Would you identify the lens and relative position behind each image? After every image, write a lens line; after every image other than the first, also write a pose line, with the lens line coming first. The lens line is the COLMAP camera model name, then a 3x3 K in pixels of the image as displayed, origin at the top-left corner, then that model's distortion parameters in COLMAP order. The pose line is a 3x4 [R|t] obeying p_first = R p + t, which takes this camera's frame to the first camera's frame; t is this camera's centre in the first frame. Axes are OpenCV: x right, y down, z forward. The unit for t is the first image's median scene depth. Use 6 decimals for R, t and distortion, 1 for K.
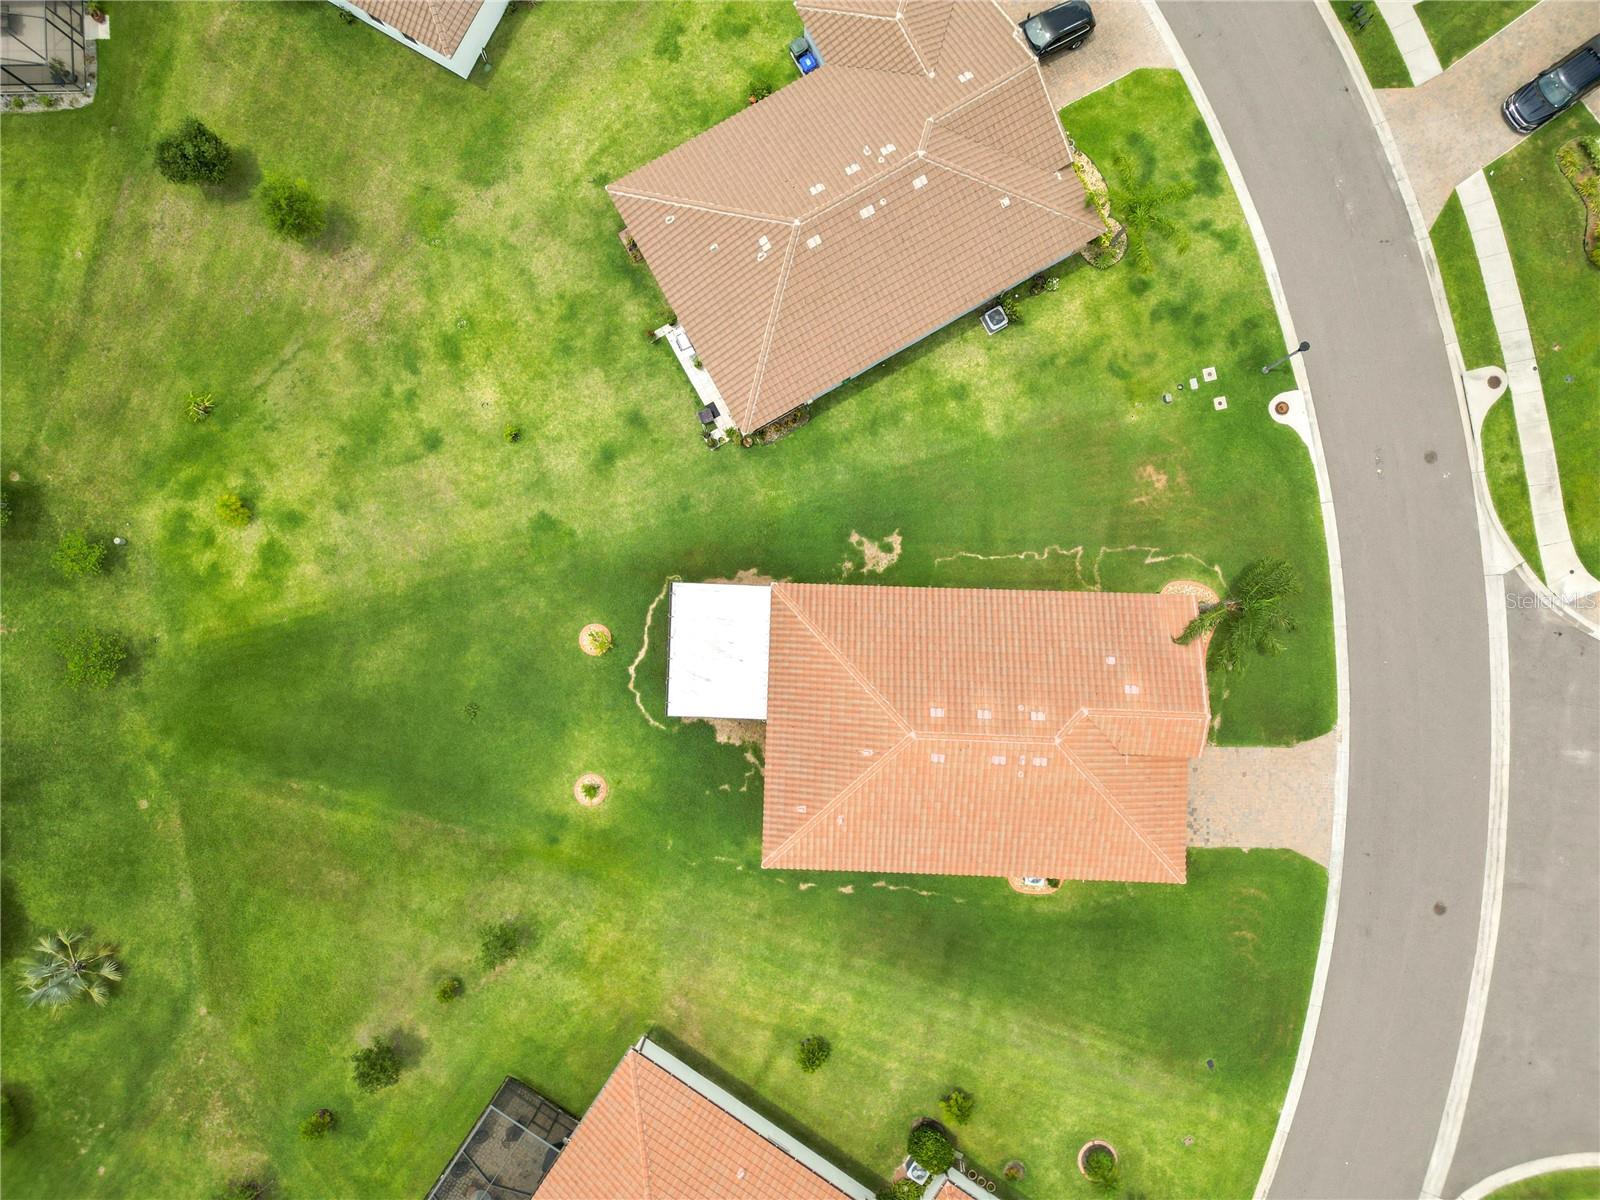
lens RADIAL K [[1117.8, 0, 792.4], [0, 1117.8, 596.7], [0, 0, 1]] dist [0.057327, -0.053792]
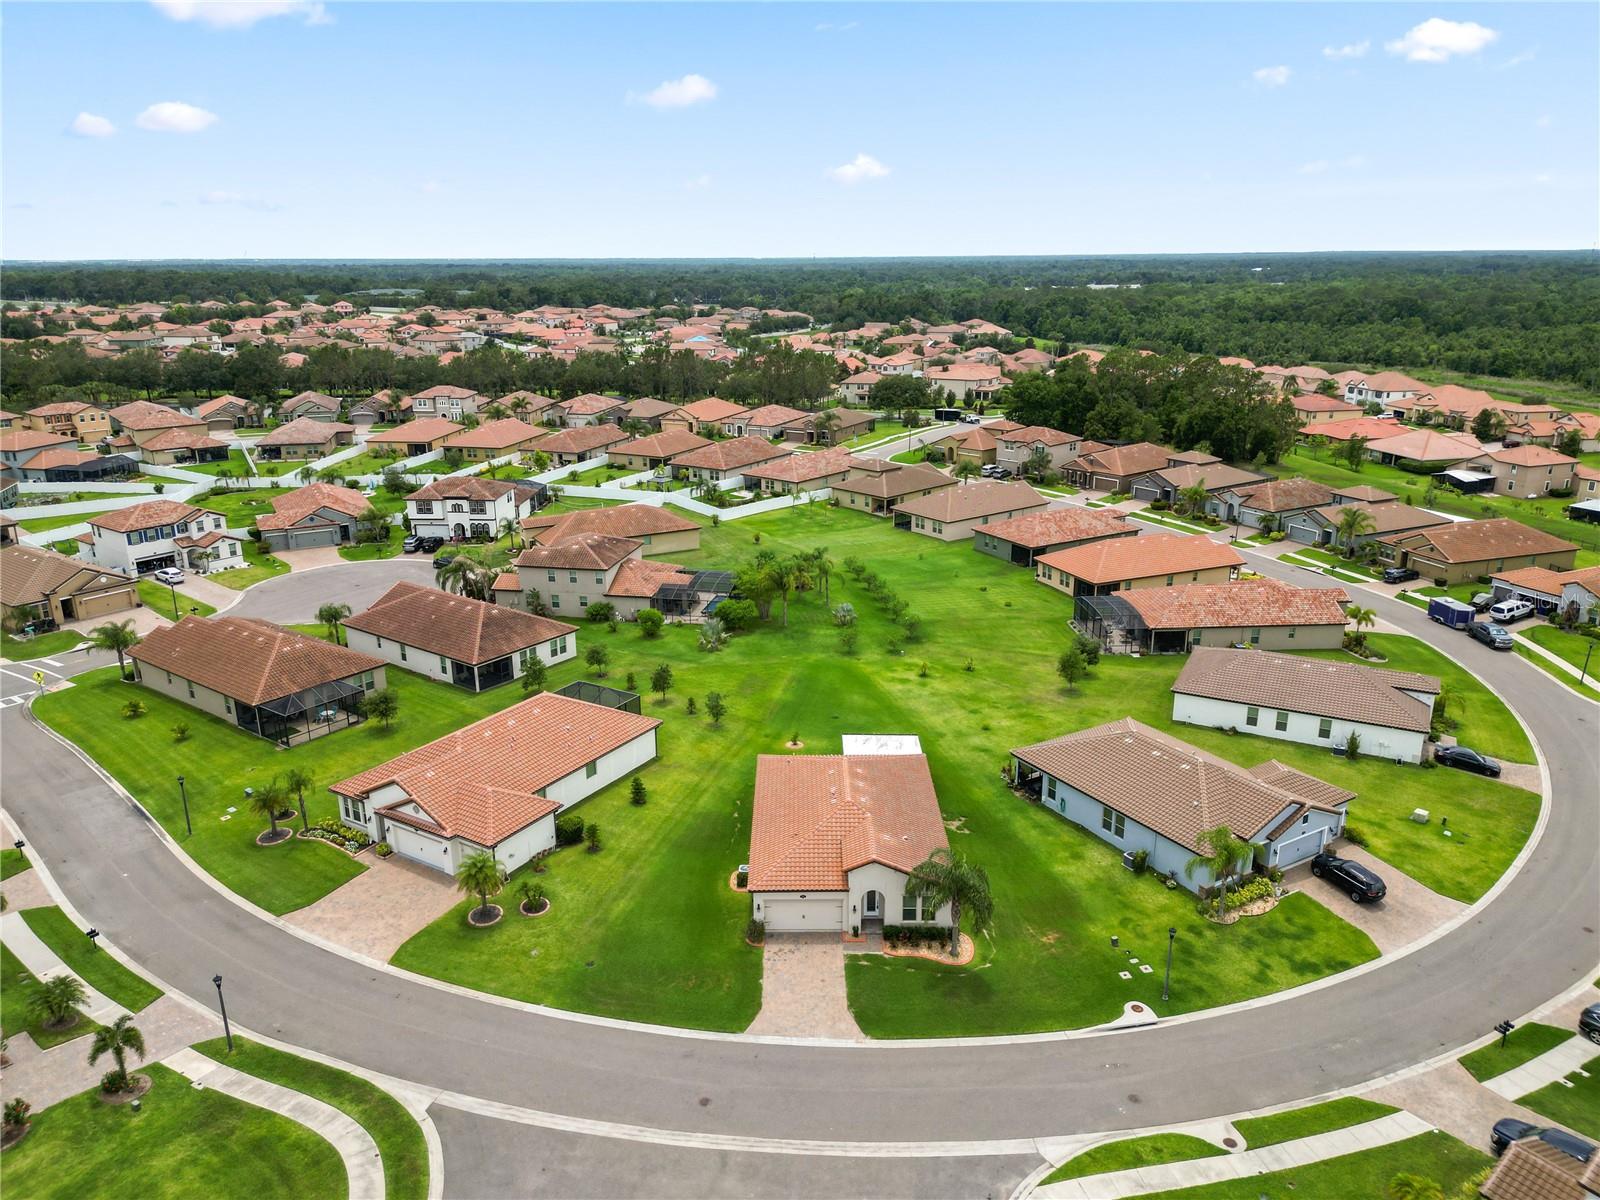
lens RADIAL K [[1117.8, 0, 798.7], [0, 1117.8, 597.0], [0, 0, 1]] dist [0.057327, -0.053792]
pose [[0.030209, 0.301389, -0.953022, 1.435605], [-0.999382, 0.026276, -0.023369, 0.202373], [0.017998, 0.953139, 0.301997, 0.243247]]
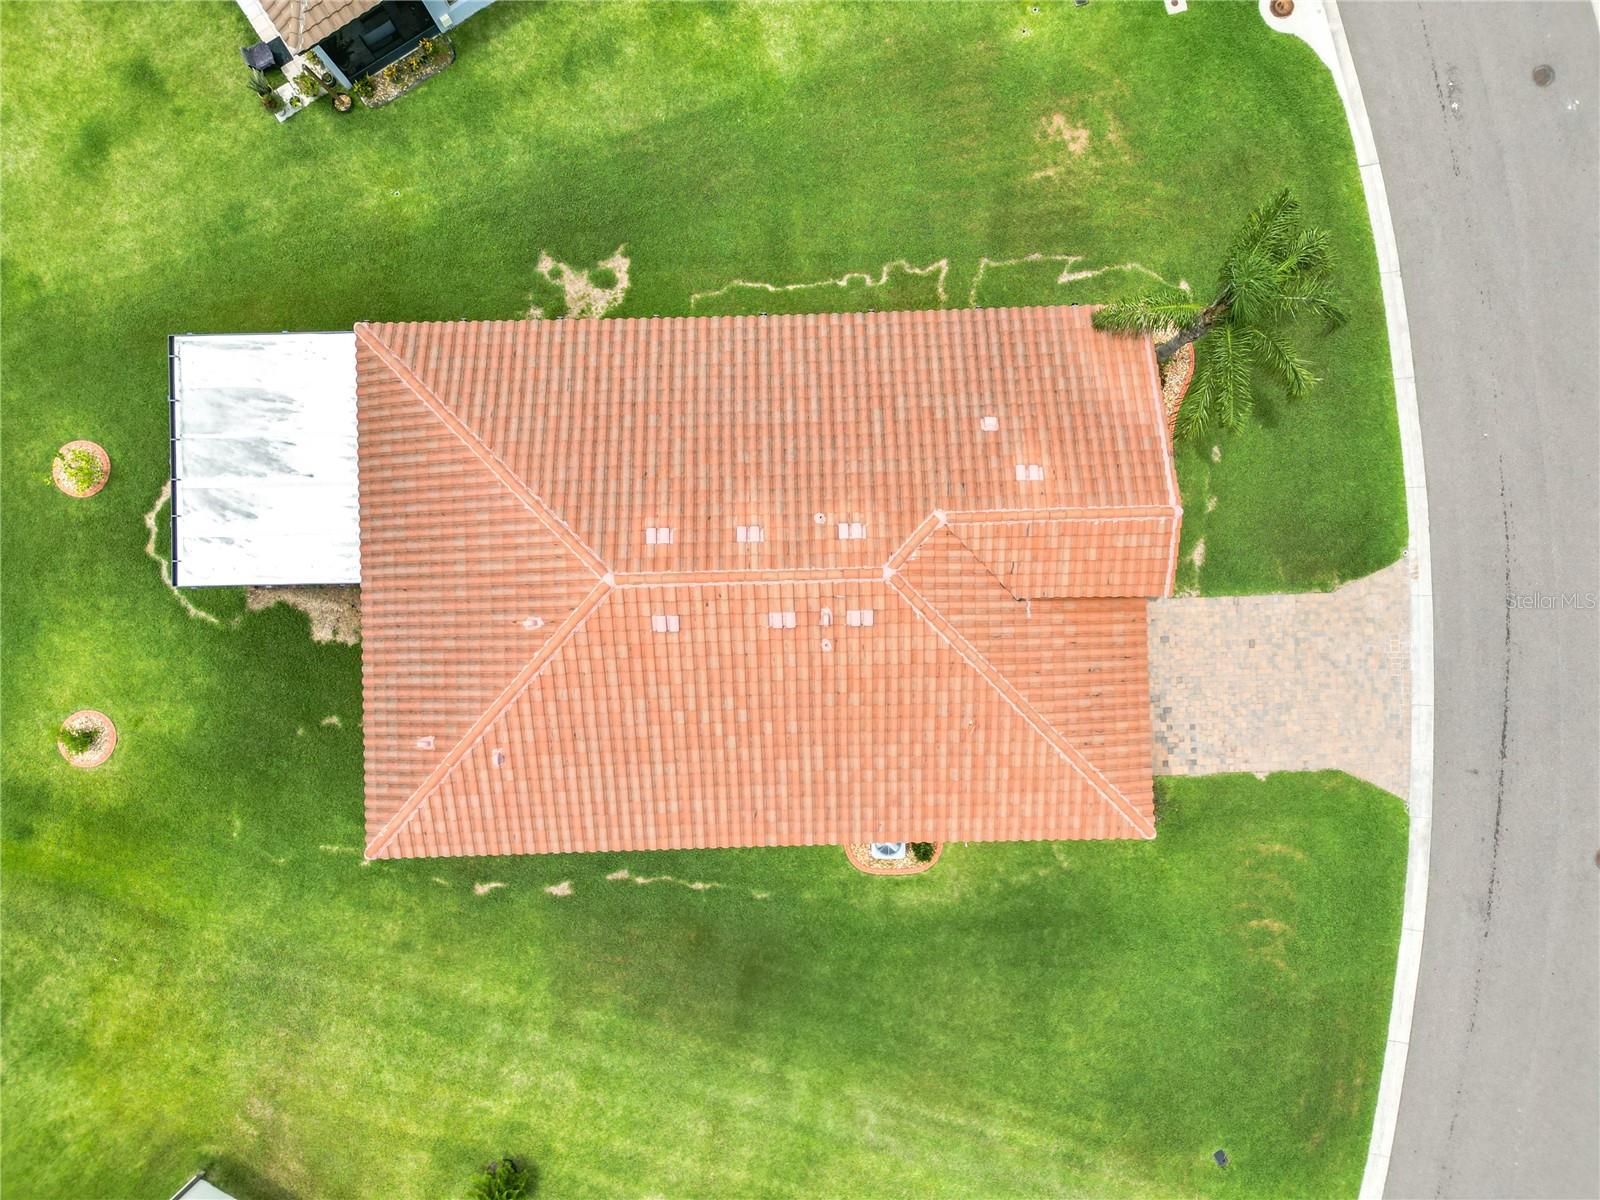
lens RADIAL K [[1117.8, 0, 798.4], [0, 1117.8, 599.2], [0, 0, 1]] dist [0.057327, -0.053792]
pose [[0.998375, -0.056378, 0.008311, 0.170073], [0.056383, 0.998409, -0.000368, 0.123448], [-0.008277, 0.000836, 0.999965, 0.436091]]
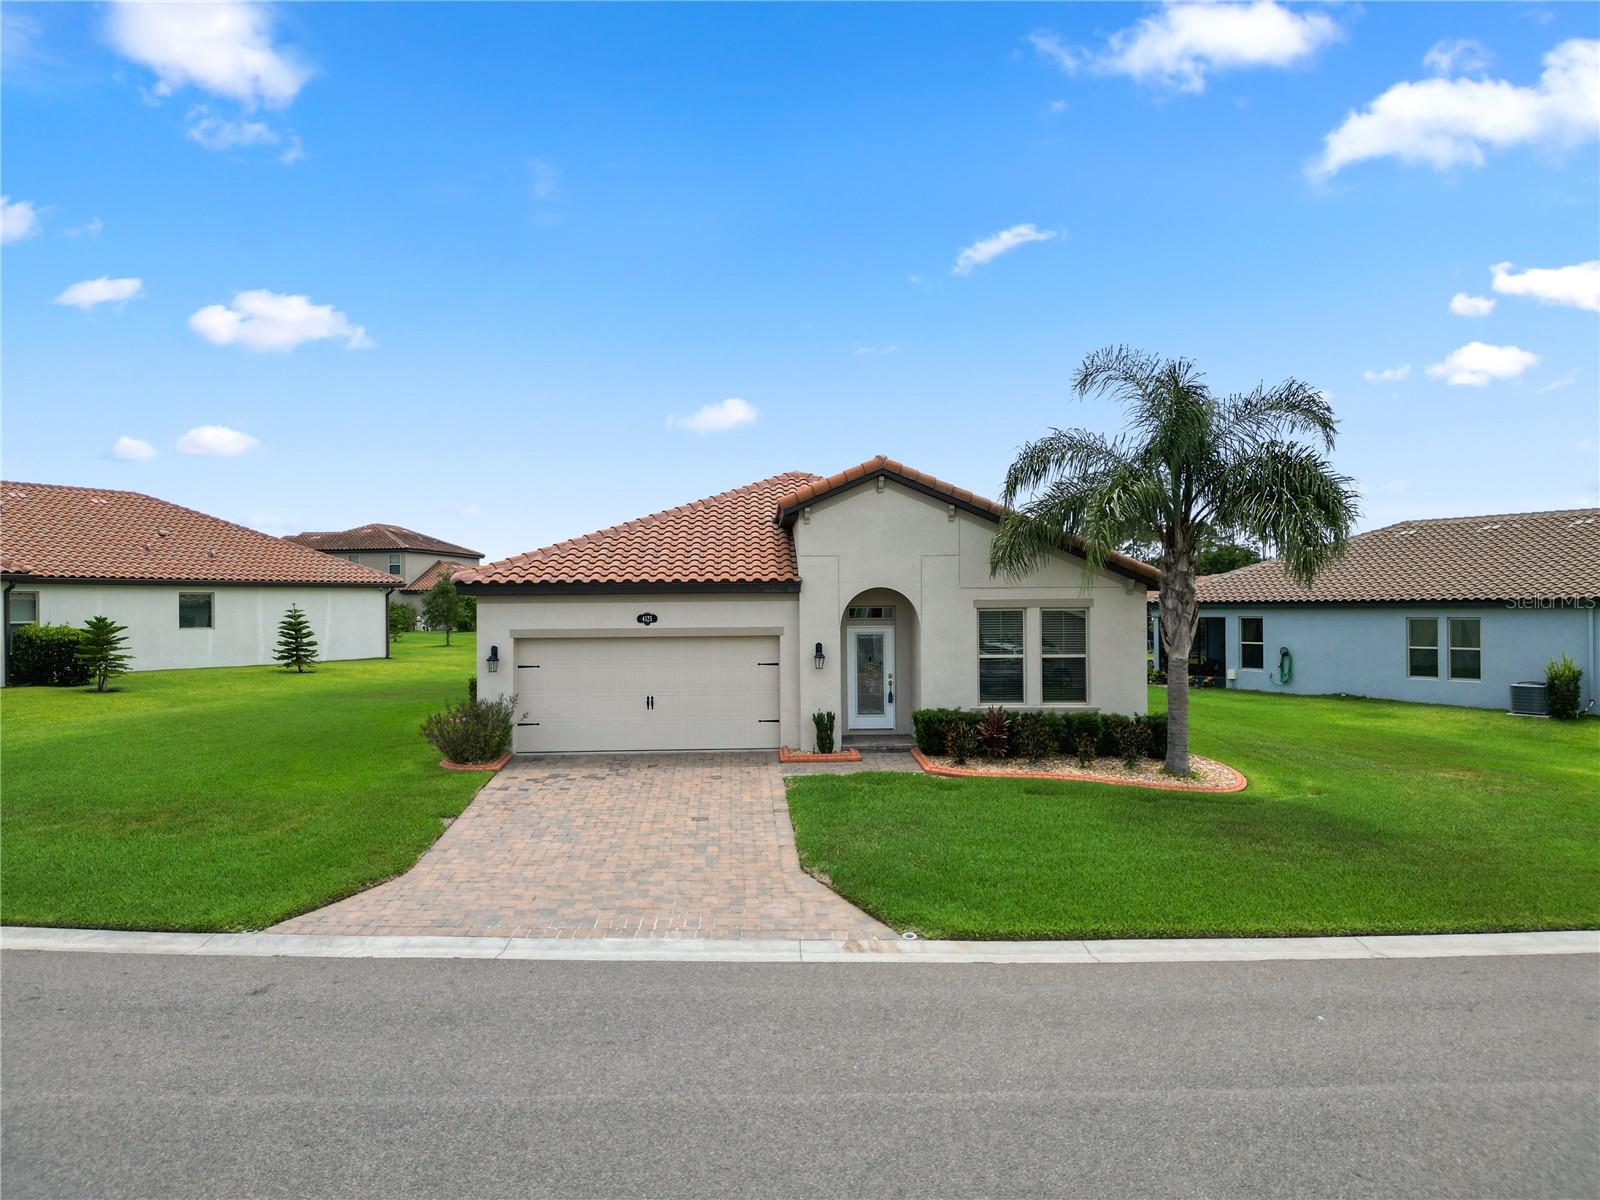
lens RADIAL K [[1117.8, 0, 797.1], [0, 1117.8, 593.0], [0, 0, 1]] dist [0.057327, -0.053792]
pose [[0.079254, 0.000104, -0.996854, 0.706091], [-0.996715, 0.016716, -0.079241, 0.155722], [0.016655, 0.999860, 0.001428, 0.944823]]
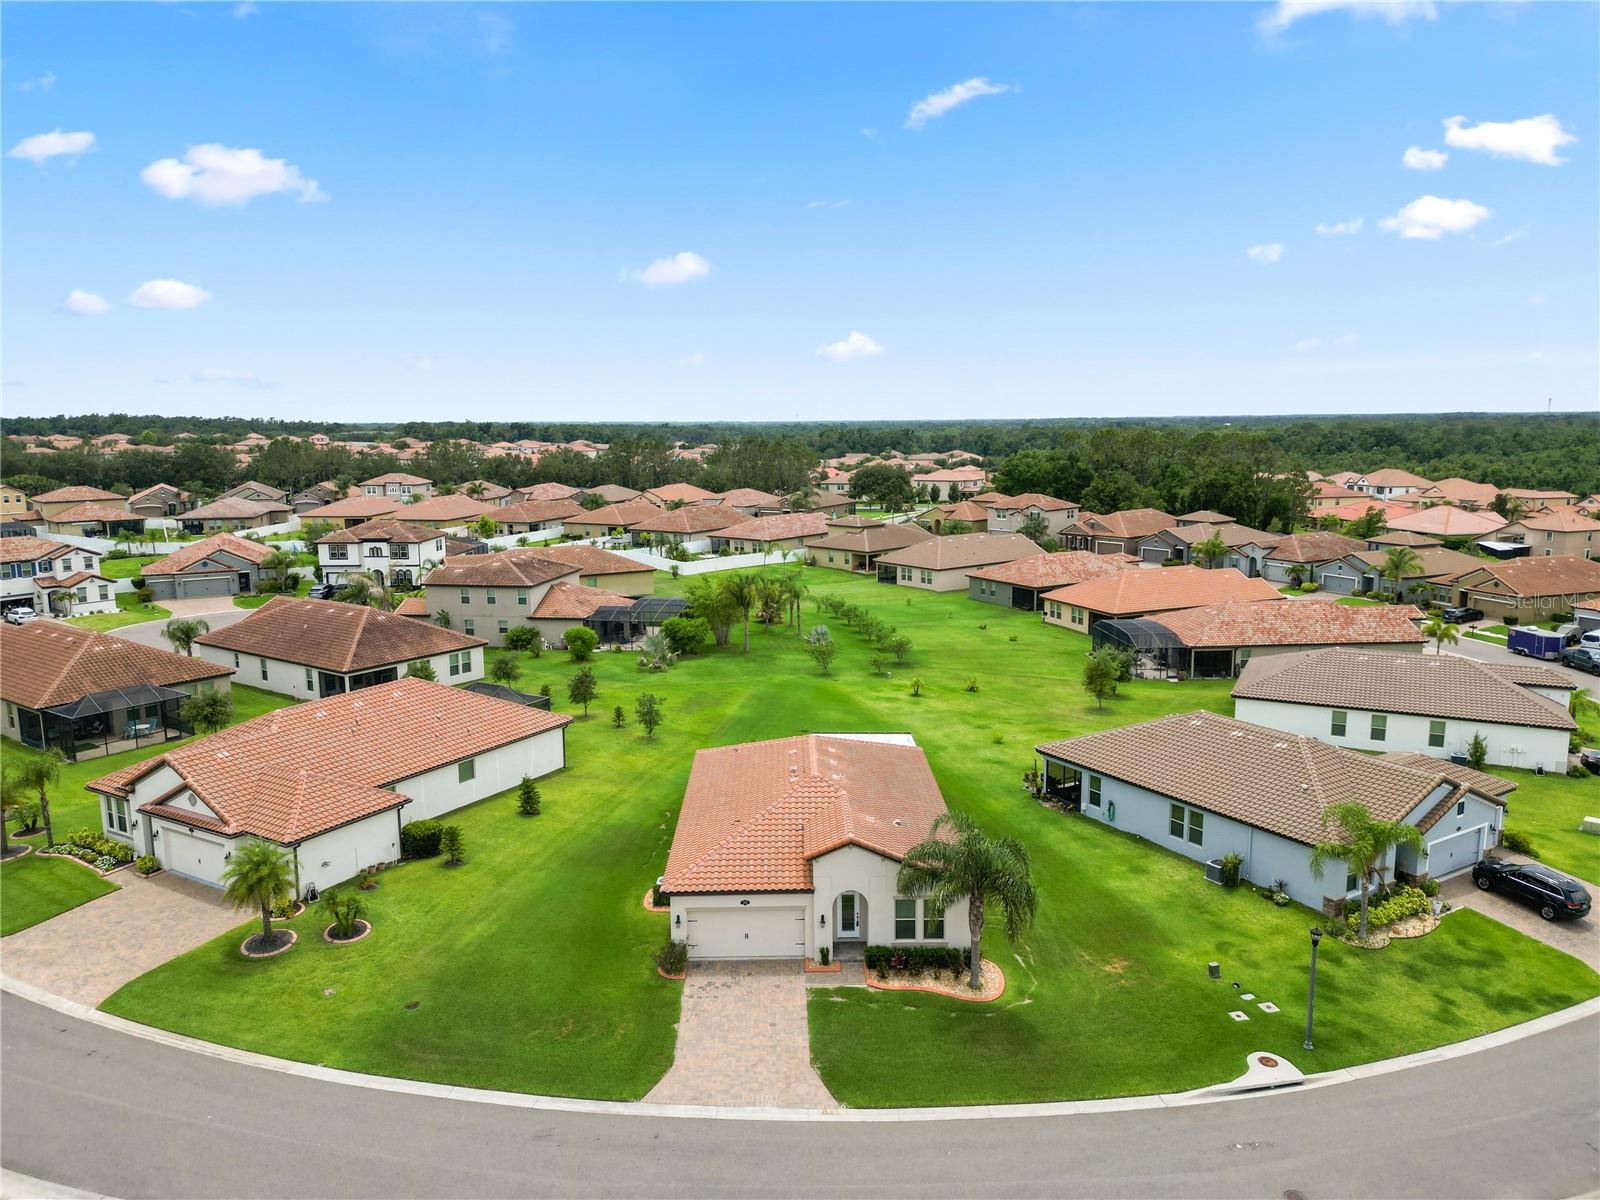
lens RADIAL K [[1117.8, 0, 798.9], [0, 1117.8, 601.1], [0, 0, 1]] dist [0.057327, -0.053792]
pose [[0.044723, 0.171067, -0.984244, 1.120721], [-0.998804, 0.027159, -0.040665, 0.164455], [0.019775, 0.984885, 0.172077, 0.583401]]
